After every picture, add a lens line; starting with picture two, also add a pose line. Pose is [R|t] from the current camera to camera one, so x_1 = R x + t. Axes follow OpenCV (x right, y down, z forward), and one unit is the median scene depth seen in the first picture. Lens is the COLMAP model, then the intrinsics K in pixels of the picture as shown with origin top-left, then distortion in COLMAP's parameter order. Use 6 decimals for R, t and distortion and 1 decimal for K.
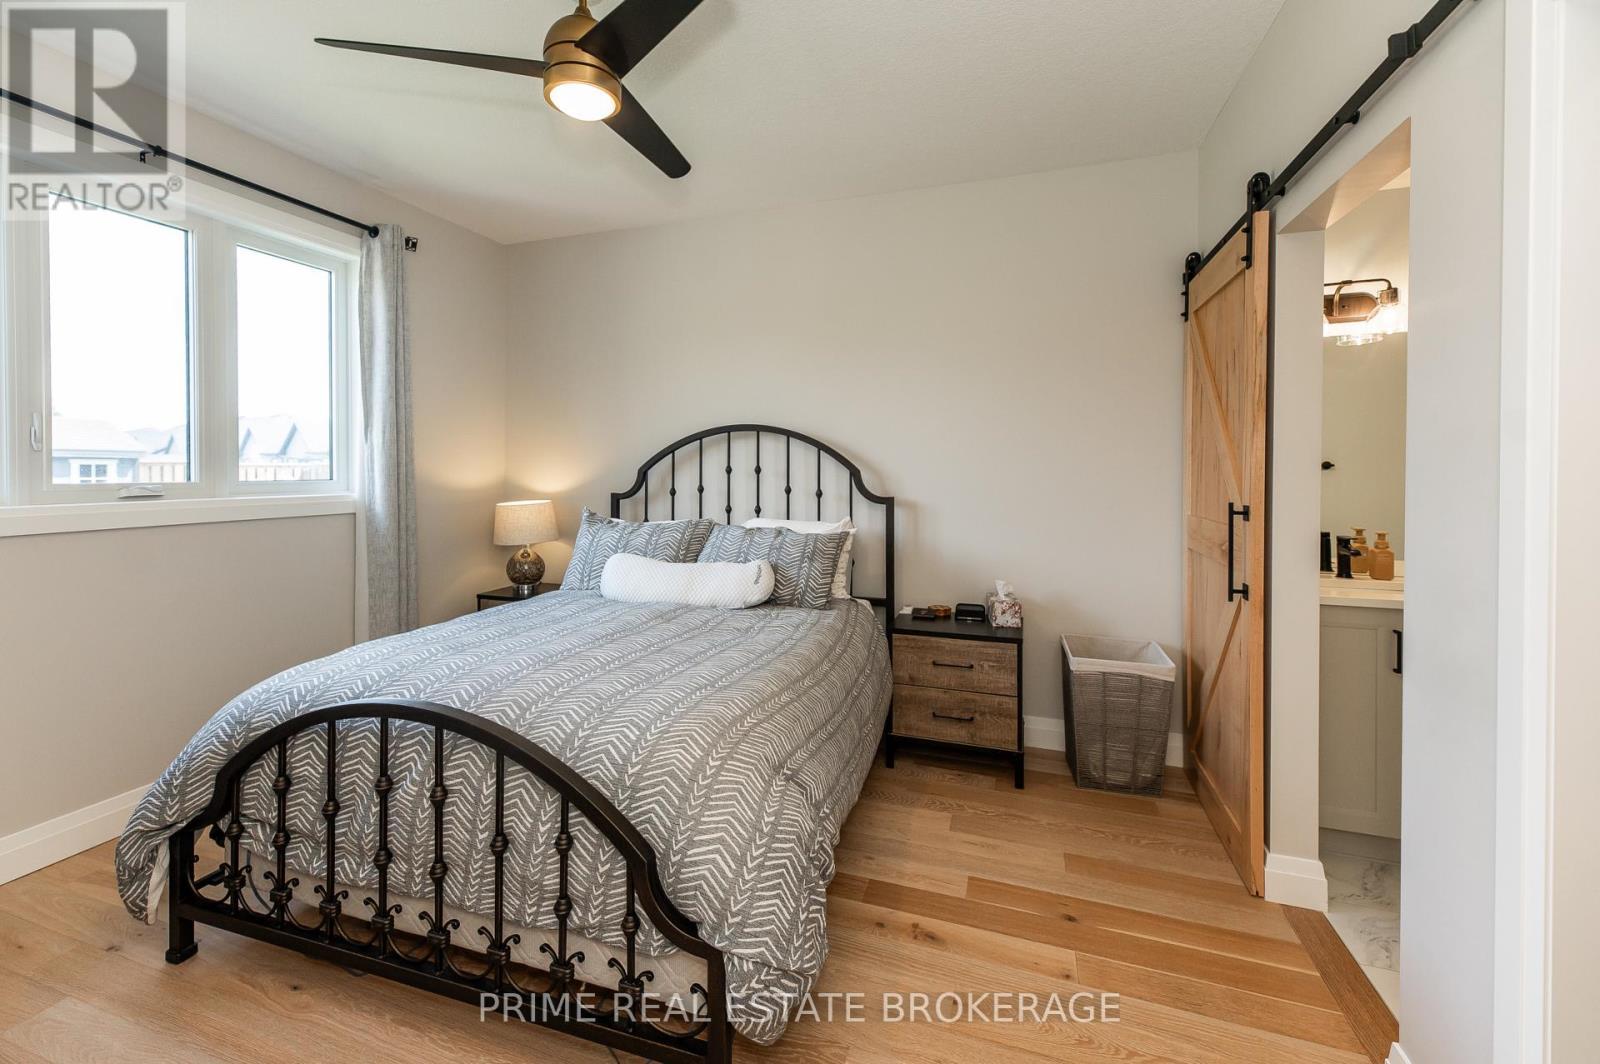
lens RADIAL K [[670.2, 0, 773.6], [0, 670.2, 476.7], [0, 0, 1]] dist [0.008974, 0.000171]
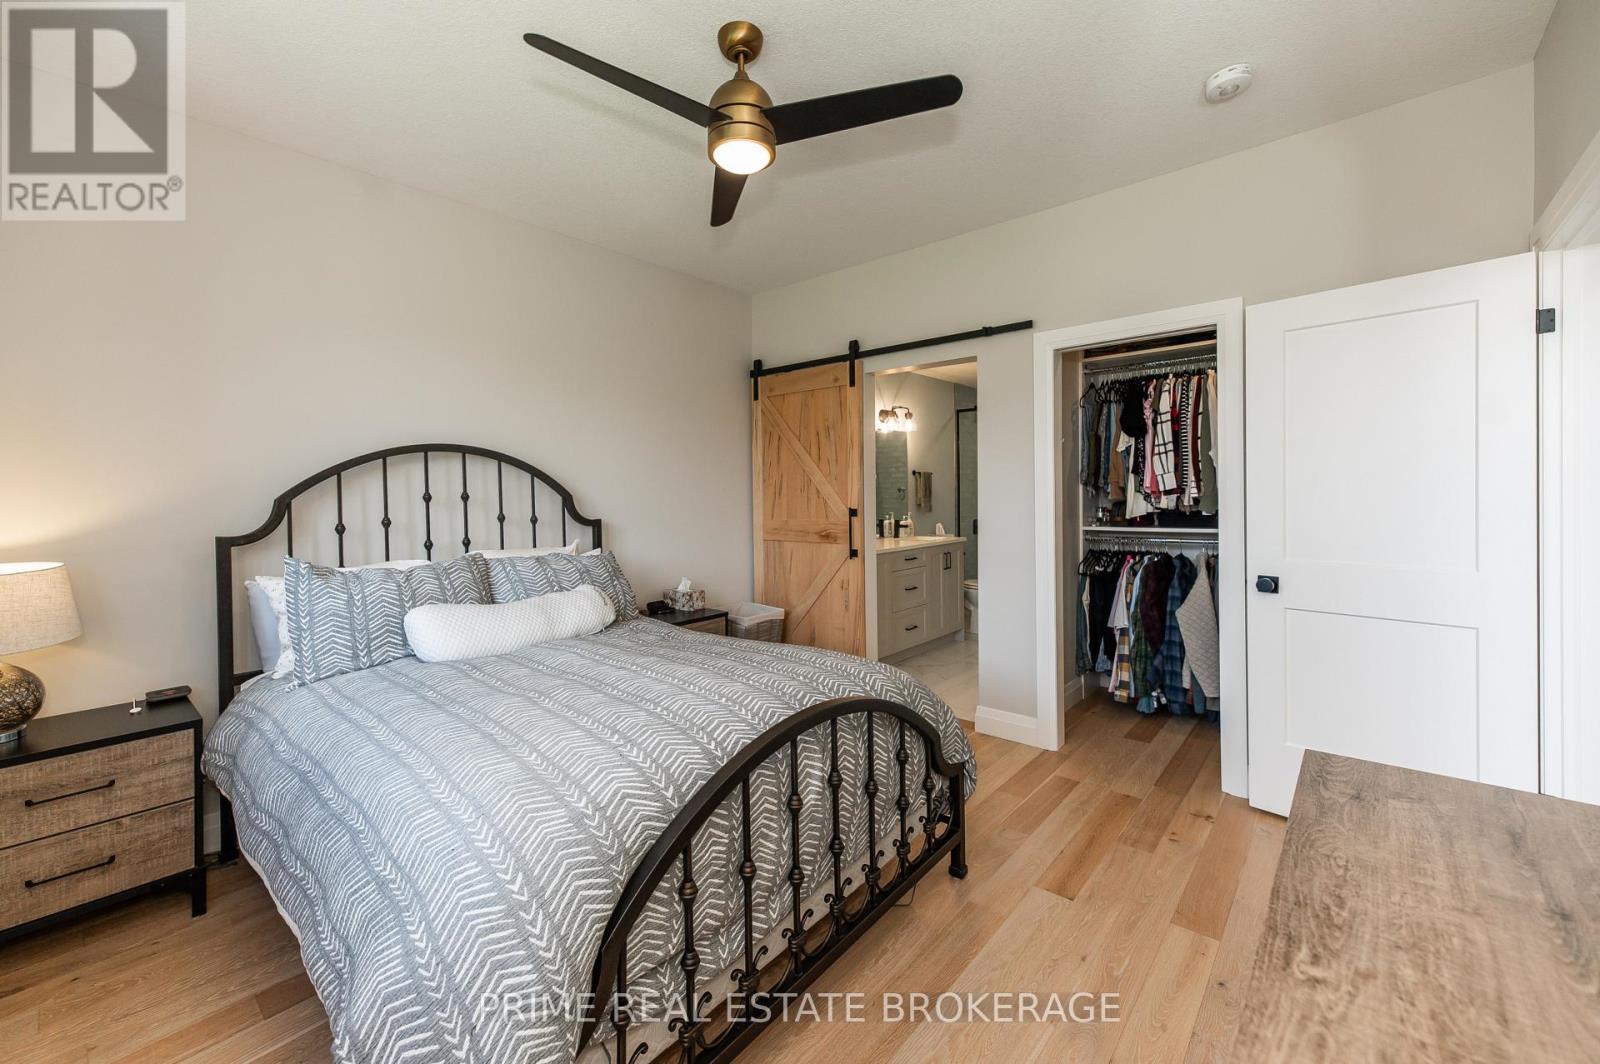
lens RADIAL K [[652.3, 0, 791.5], [0, 652.3, 497.5], [0, 0, 1]] dist [0.008035, -0.000011]
pose [[0.359644, -0.013025, 0.932999, -0.729101], [0.025876, 0.999657, 0.003981, -0.001863], [-0.932731, 0.022710, 0.359858, 0.314847]]
